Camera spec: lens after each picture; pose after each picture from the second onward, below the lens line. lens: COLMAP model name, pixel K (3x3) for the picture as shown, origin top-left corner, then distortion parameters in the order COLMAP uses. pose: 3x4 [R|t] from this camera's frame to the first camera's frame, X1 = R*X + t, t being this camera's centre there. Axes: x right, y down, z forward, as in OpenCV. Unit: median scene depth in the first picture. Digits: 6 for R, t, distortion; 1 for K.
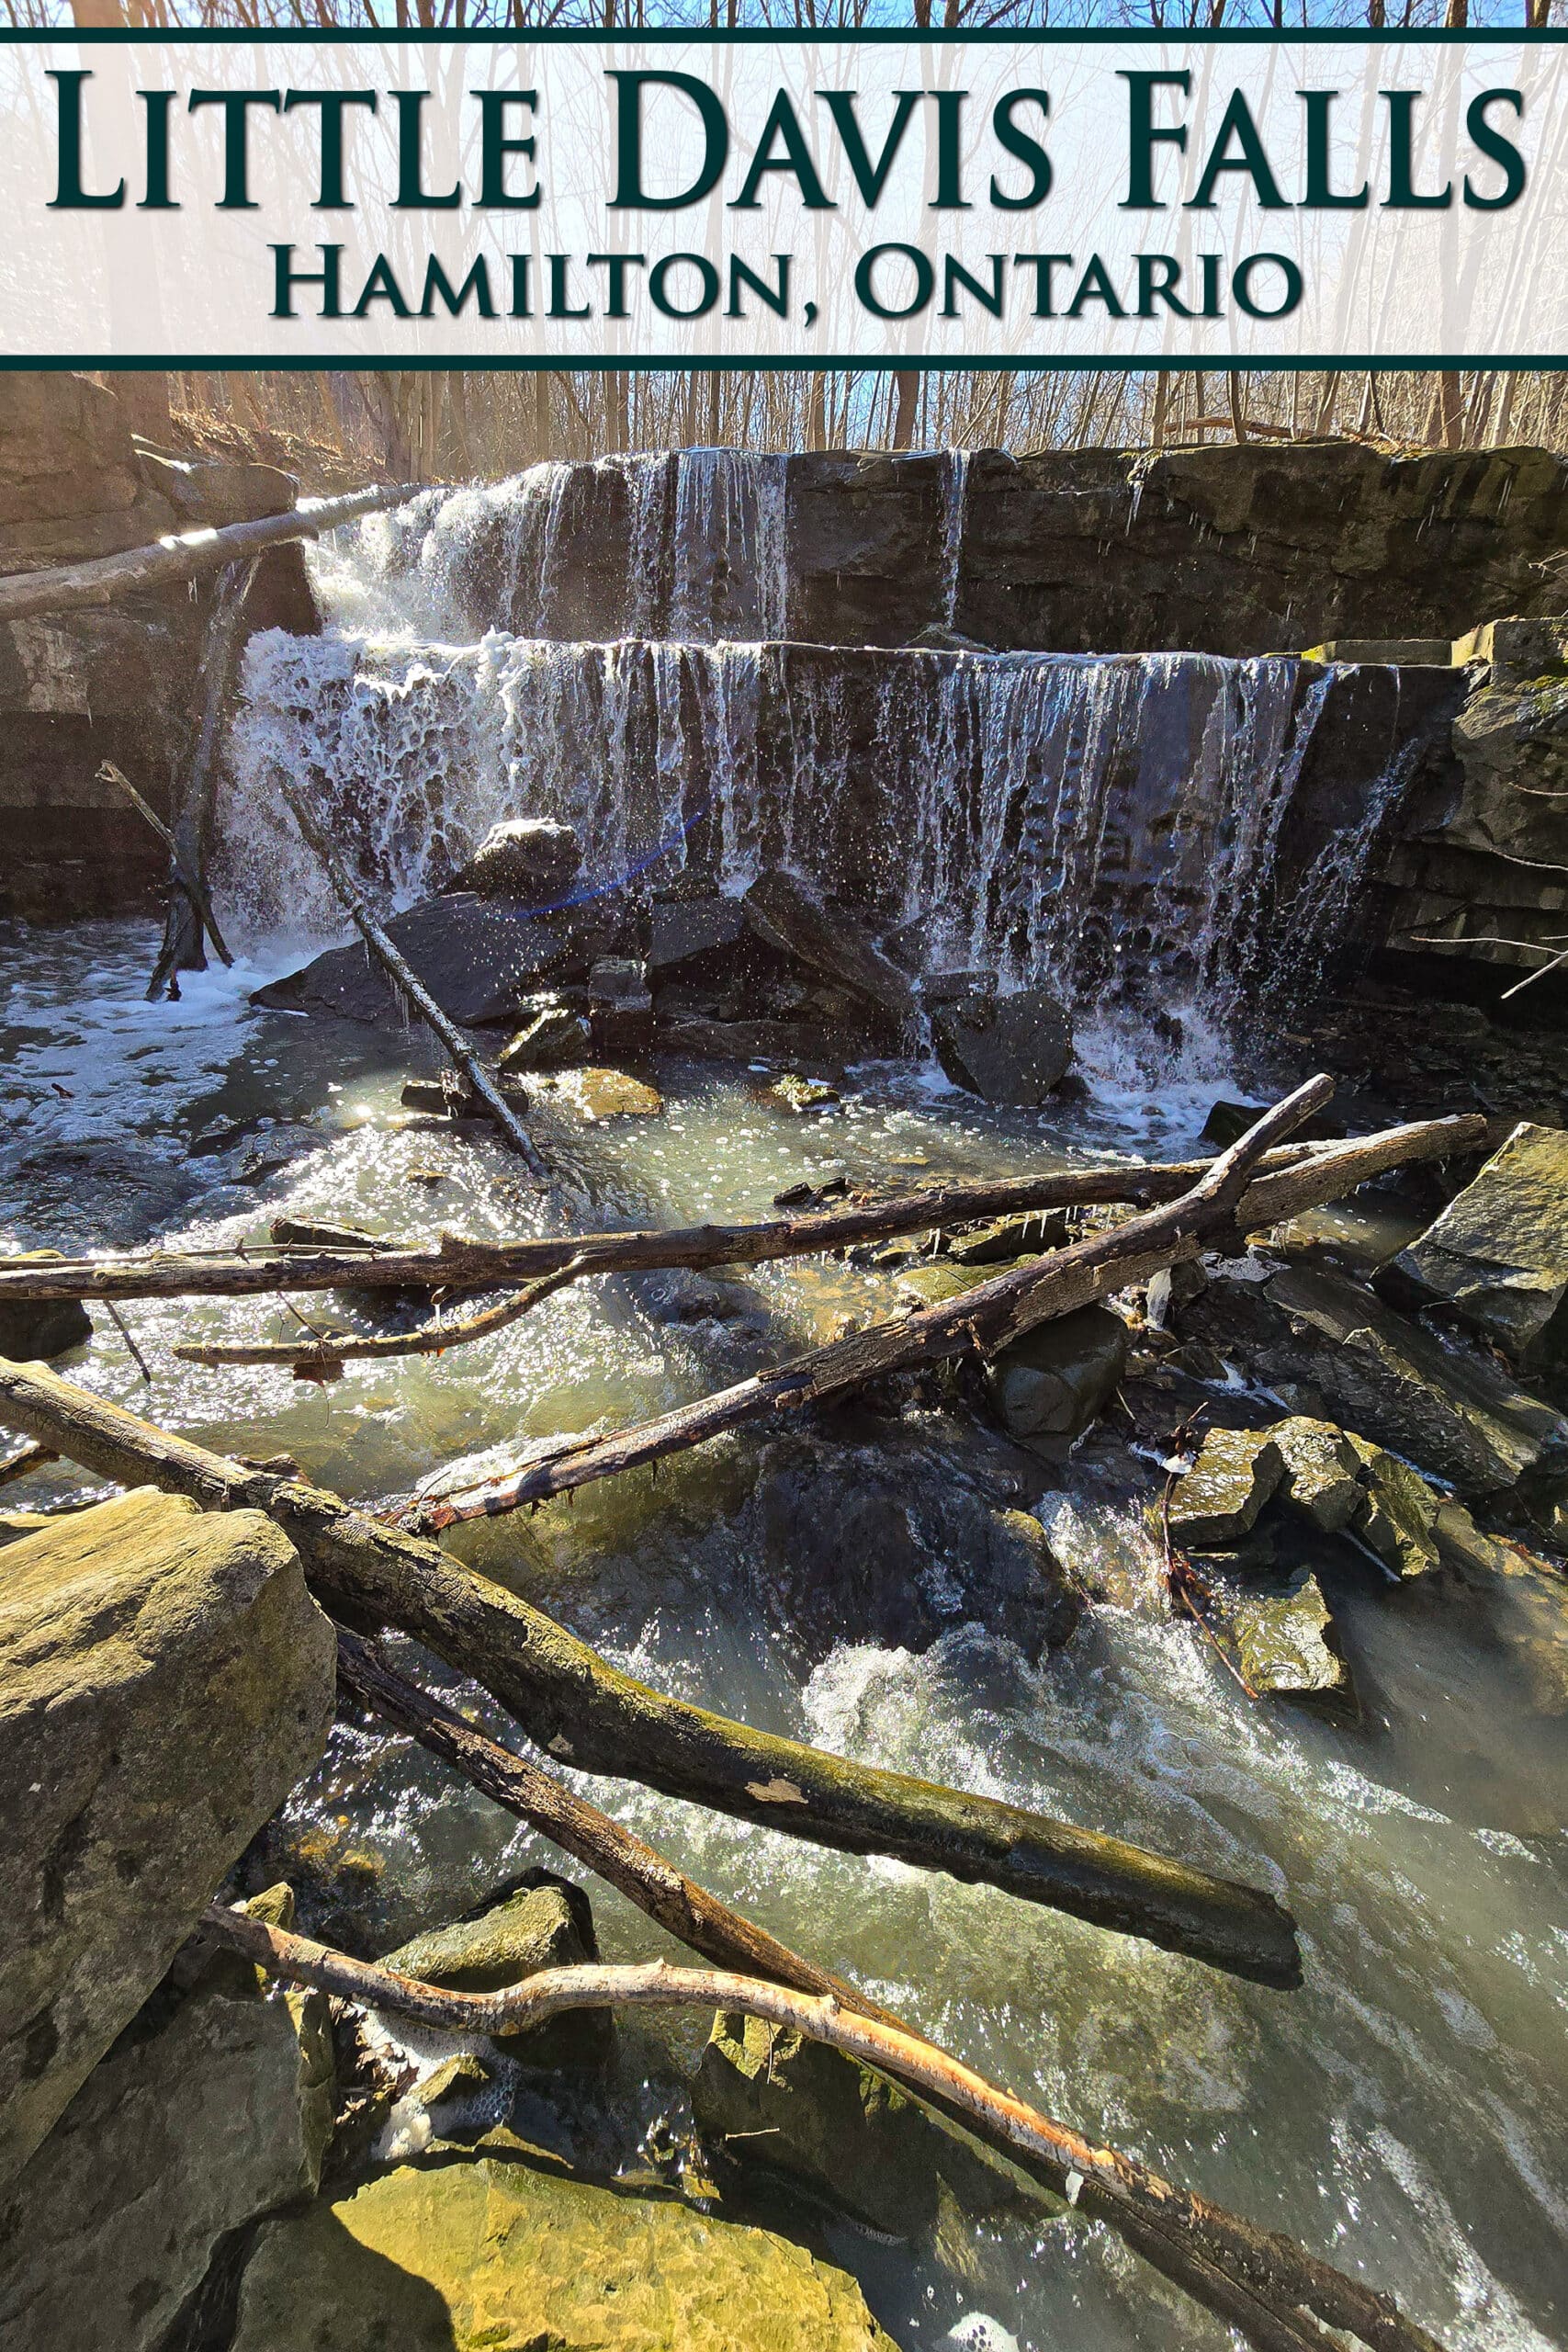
lens RADIAL K [[953.3, 0, 776.1], [0, 953.3, 1182.6], [0, 0, 1]] dist [-0.005585, -0.001273]
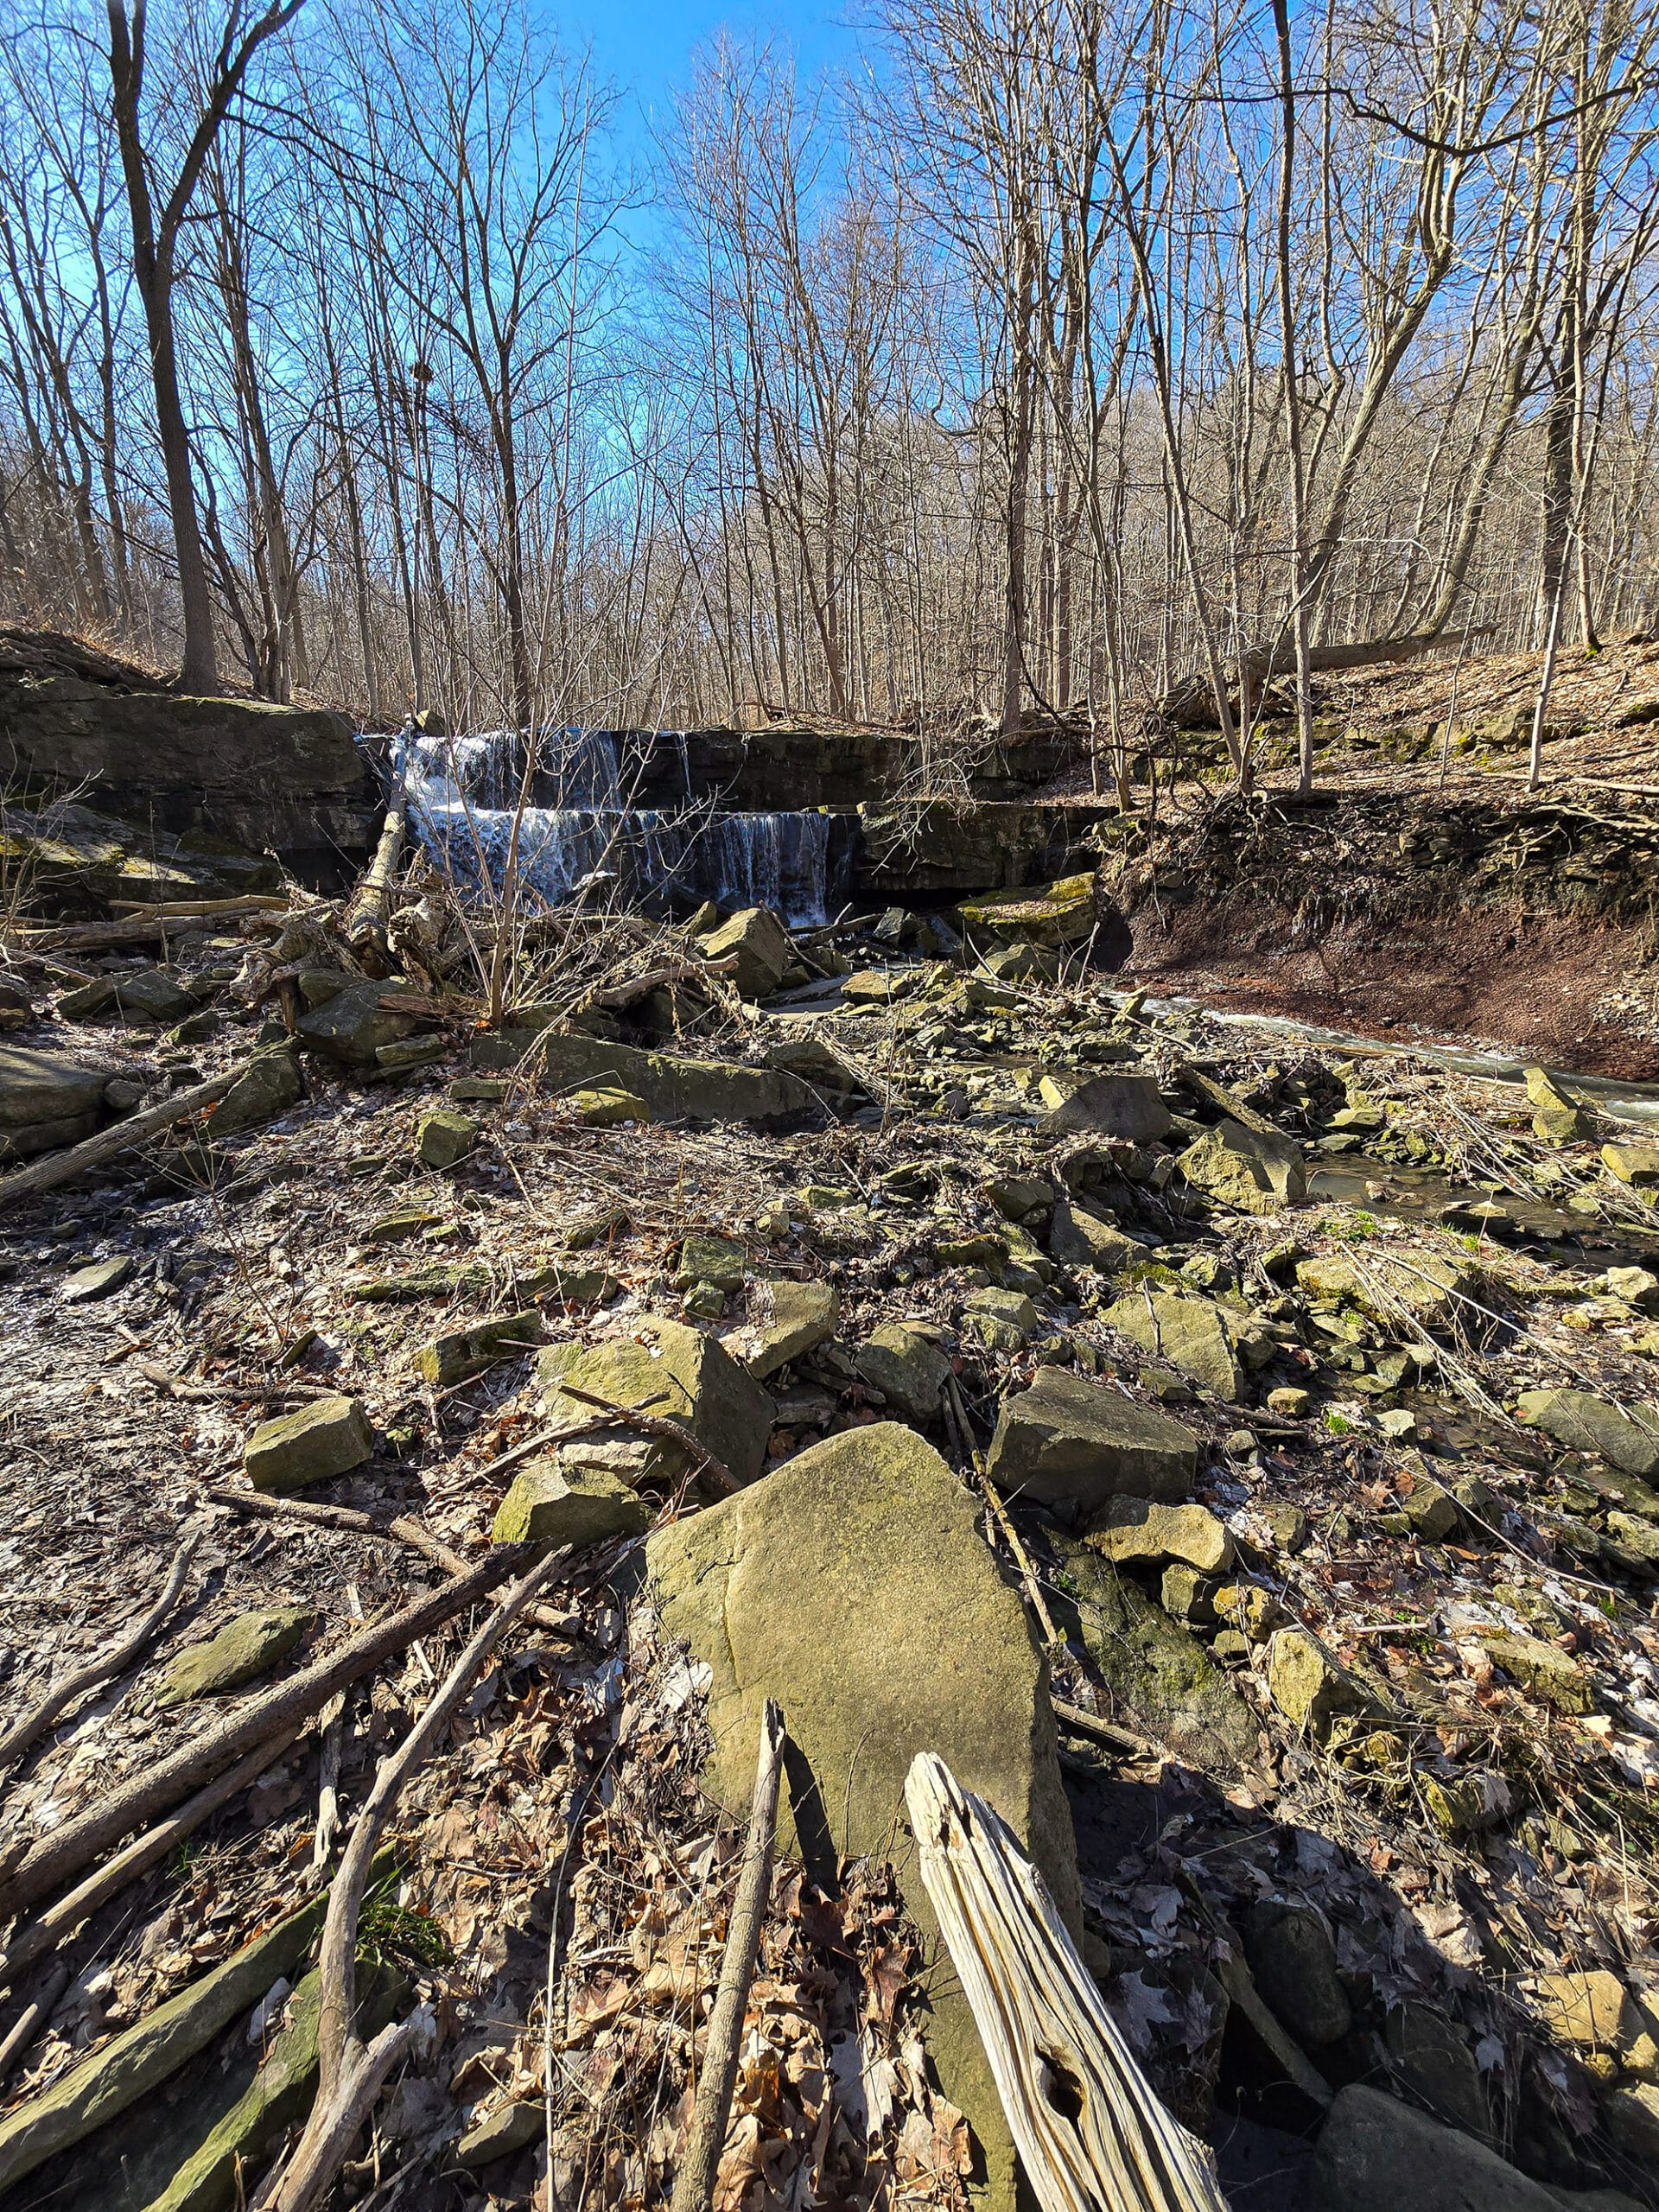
lens RADIAL K [[898.4, 0, 823.7], [0, 898.4, 1114.0], [0, 0, 1]] dist [-0.009268, 0.002022]
pose [[0.878604, -0.186470, 0.439641, -1.872115], [0.238632, 0.968867, -0.065959, 1.275439], [-0.413655, 0.162864, 0.895748, -3.047541]]
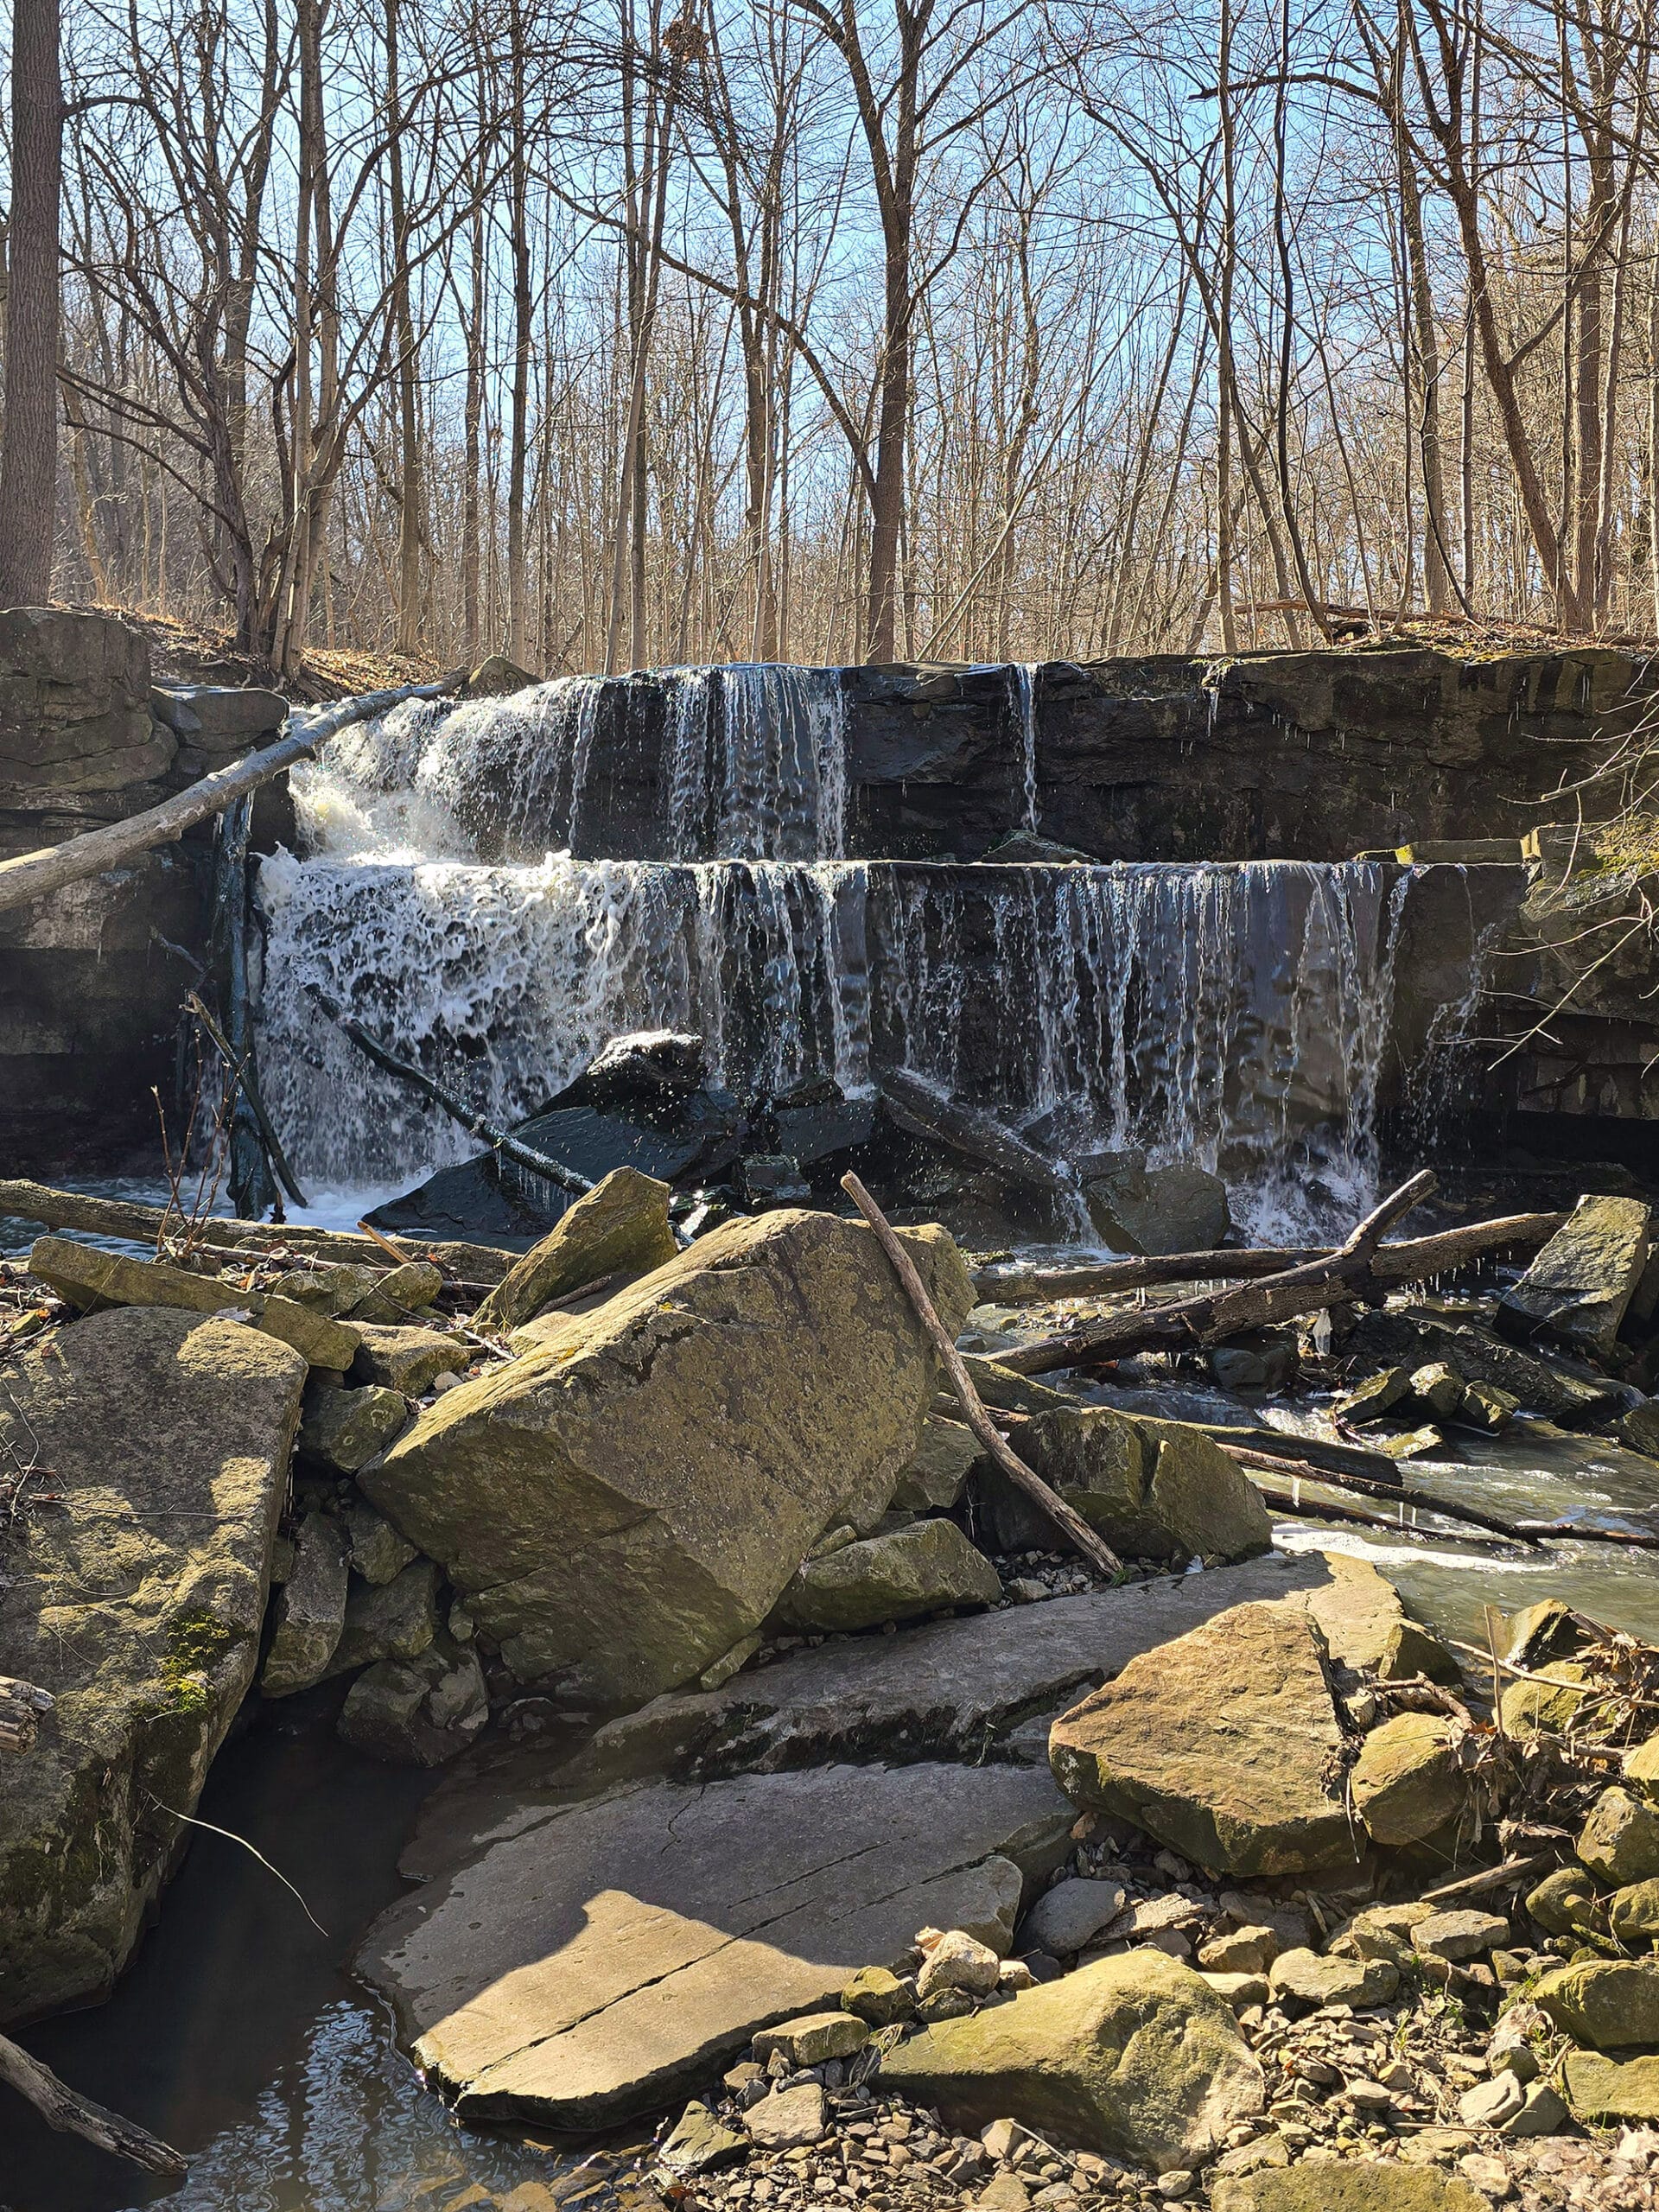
lens RADIAL K [[1812.4, 0, 845.7], [0, 1812.4, 1116.3], [0, 0, 1]] dist [0.033810, 0.010105]
pose [[0.994126, -0.045421, 0.098240, -0.457535], [0.076138, 0.938597, -0.336510, 0.622493], [-0.076923, 0.342013, 0.936541, -1.326408]]
